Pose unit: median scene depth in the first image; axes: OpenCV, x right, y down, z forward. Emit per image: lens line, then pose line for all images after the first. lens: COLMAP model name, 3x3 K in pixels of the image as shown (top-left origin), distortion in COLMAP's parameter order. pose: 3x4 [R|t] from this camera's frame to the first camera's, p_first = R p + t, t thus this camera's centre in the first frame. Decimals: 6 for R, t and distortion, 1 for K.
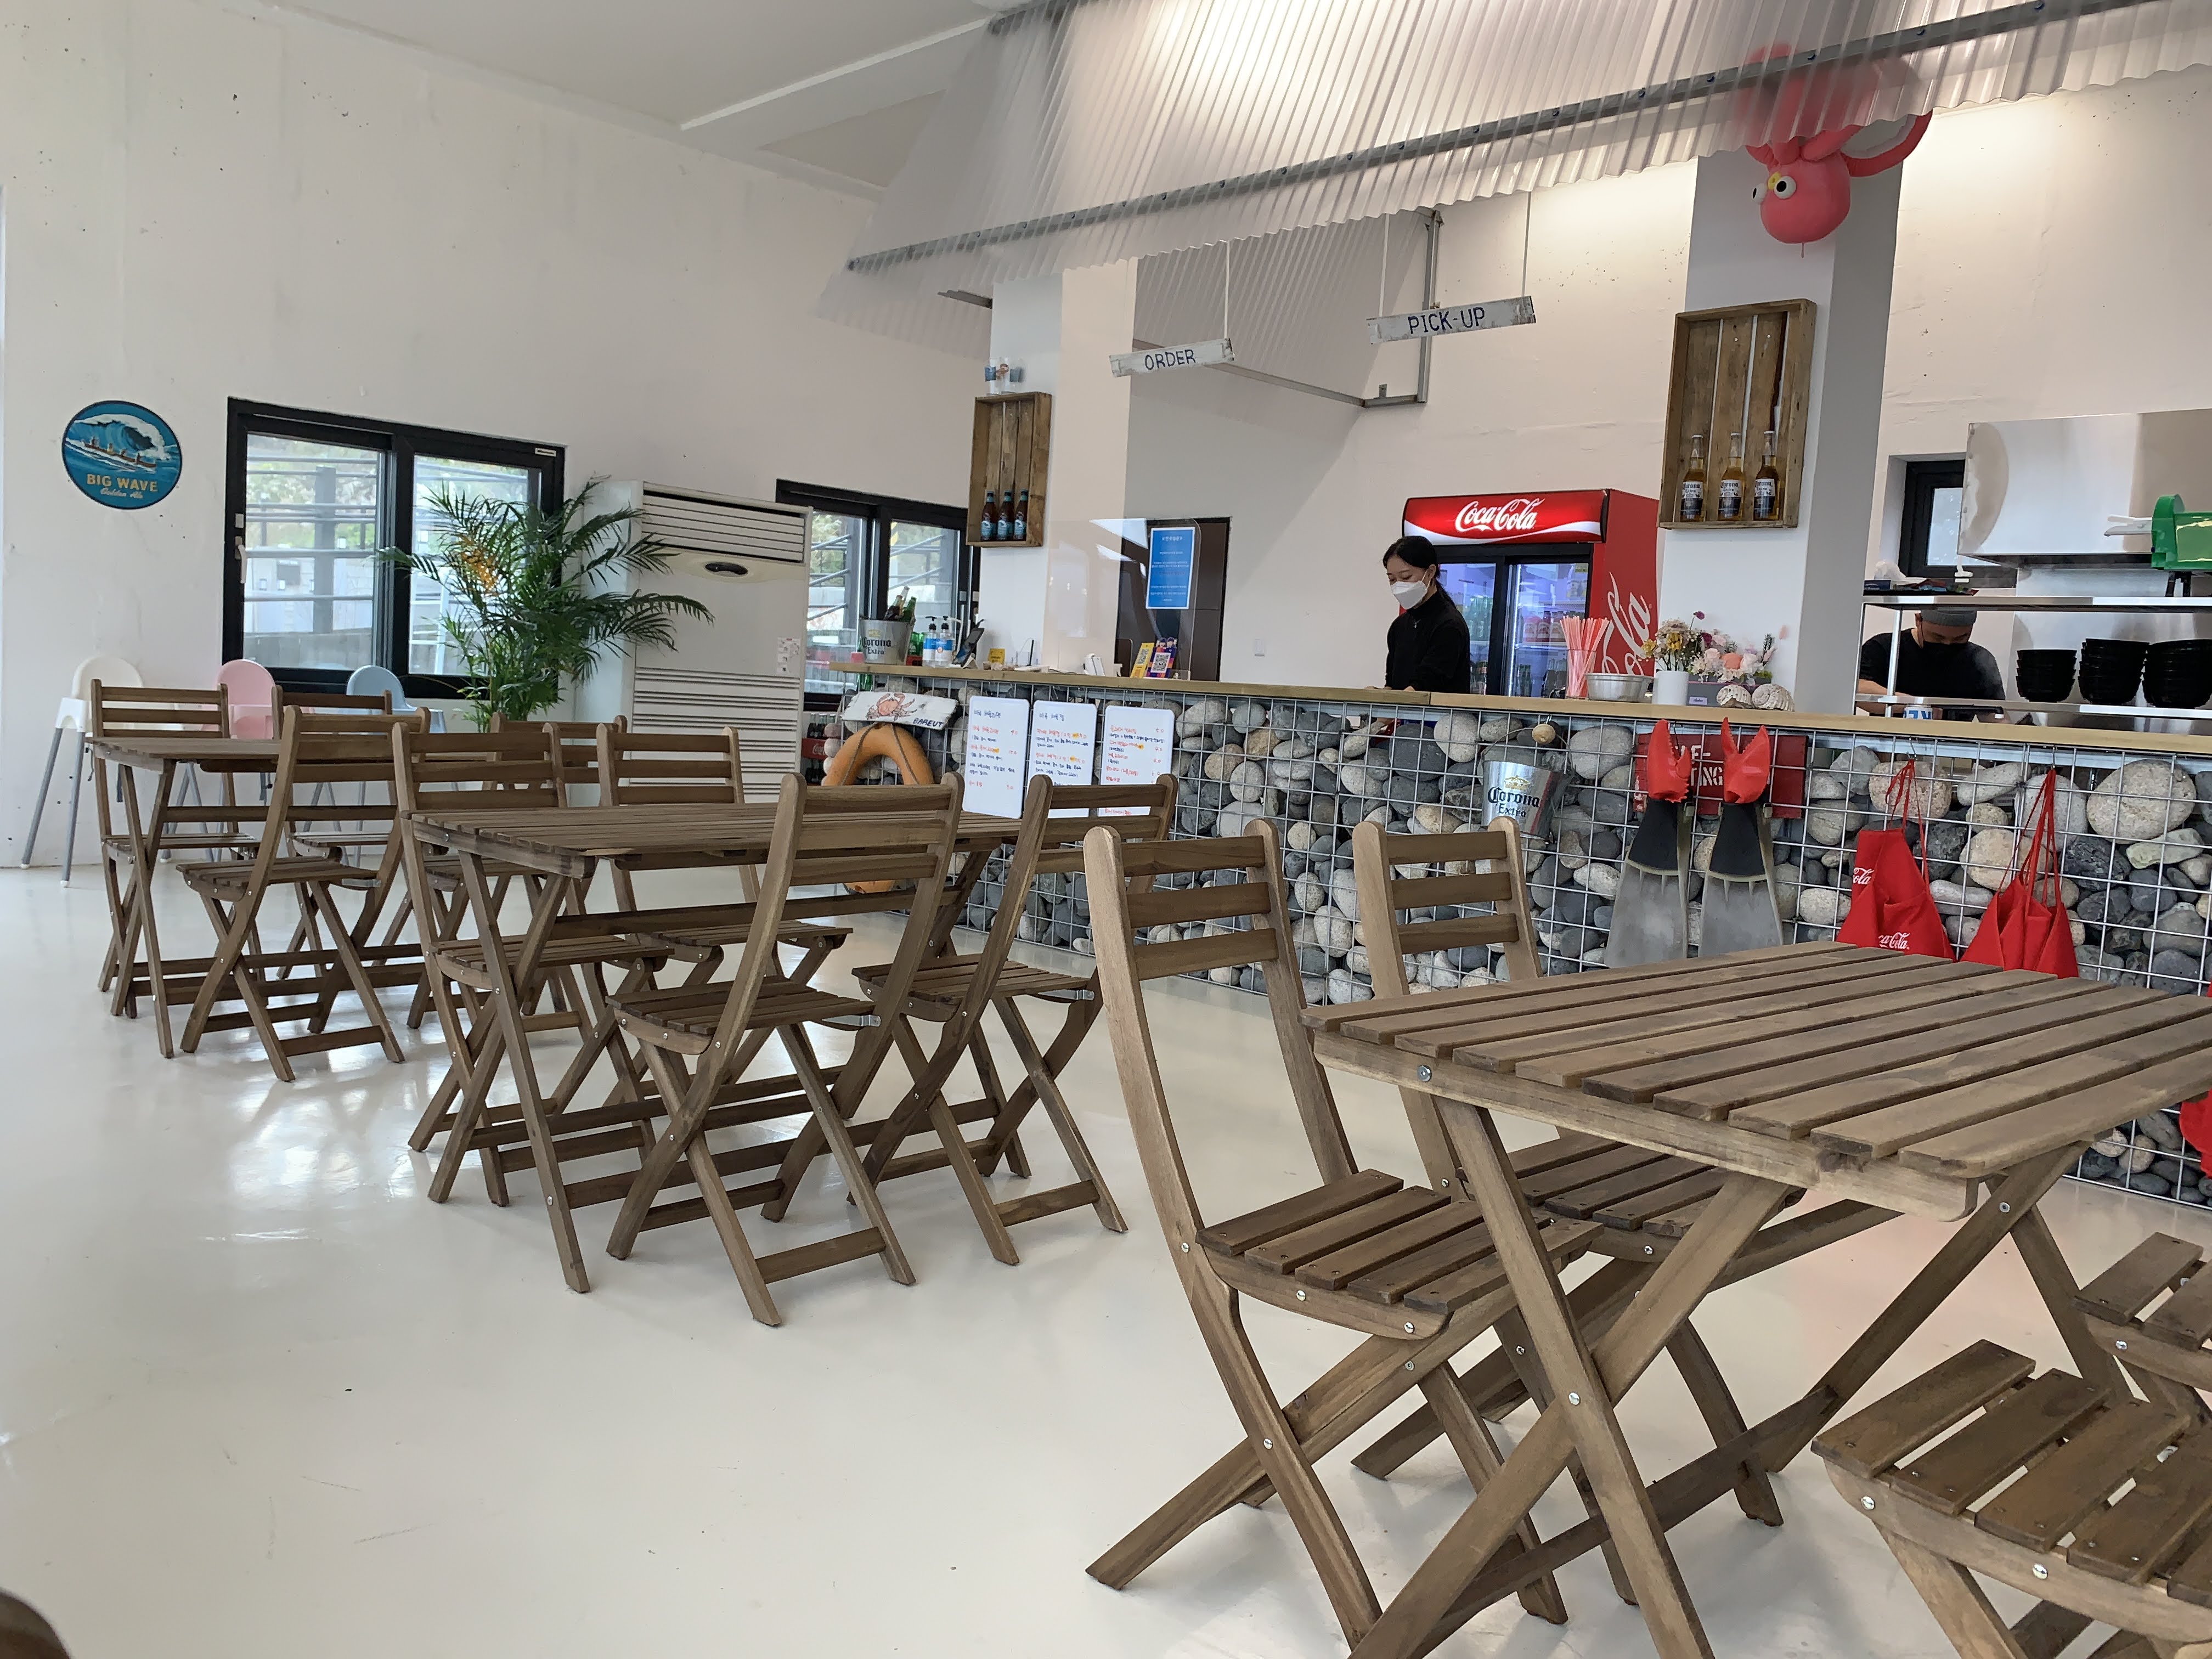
lens RADIAL K [[1750.1, 0, 1119.7], [0, 1750.1, 824.7], [0, 0, 1]] dist [0.096975, -0.050413]
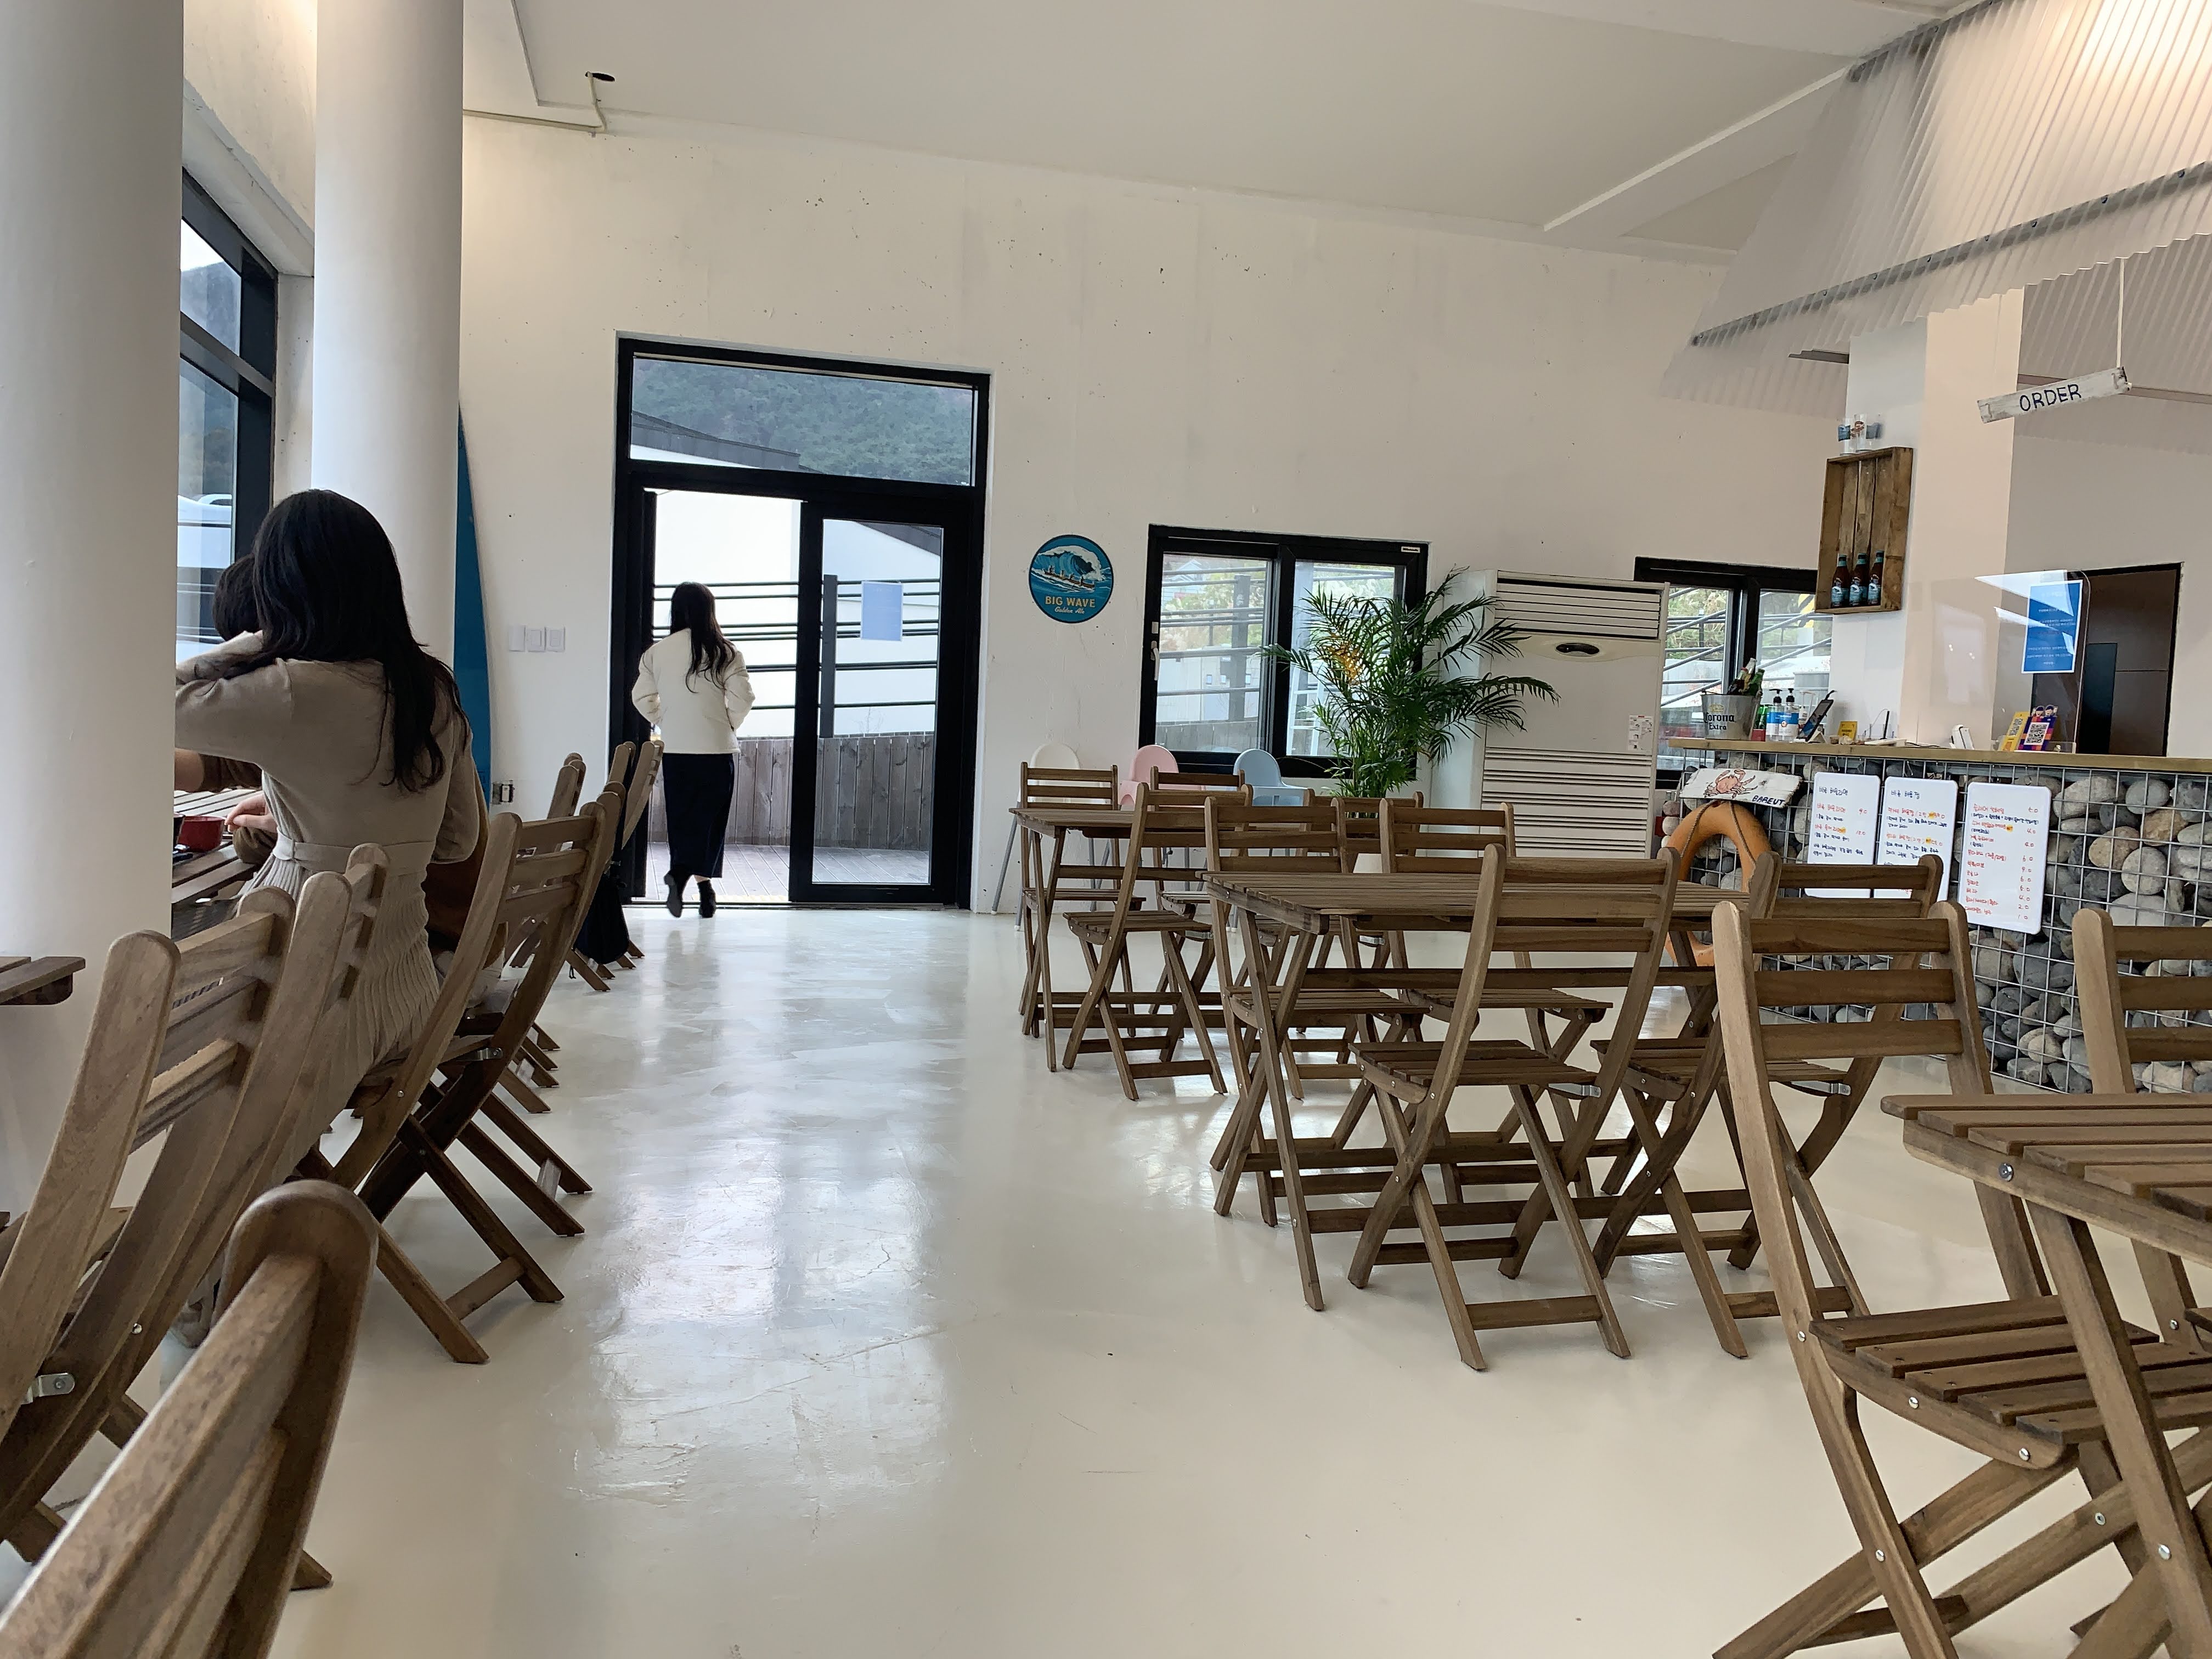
lens RADIAL K [[1750.1, 0, 1108.0], [0, 1750.1, 837.4], [0, 0, 1]] dist [0.096975, -0.050413]
pose [[0.871426, 0.017930, -0.490200, 0.196769], [-0.036293, 0.998949, -0.027978, 0.007006], [0.489183, 0.042172, 0.871161, -0.061039]]
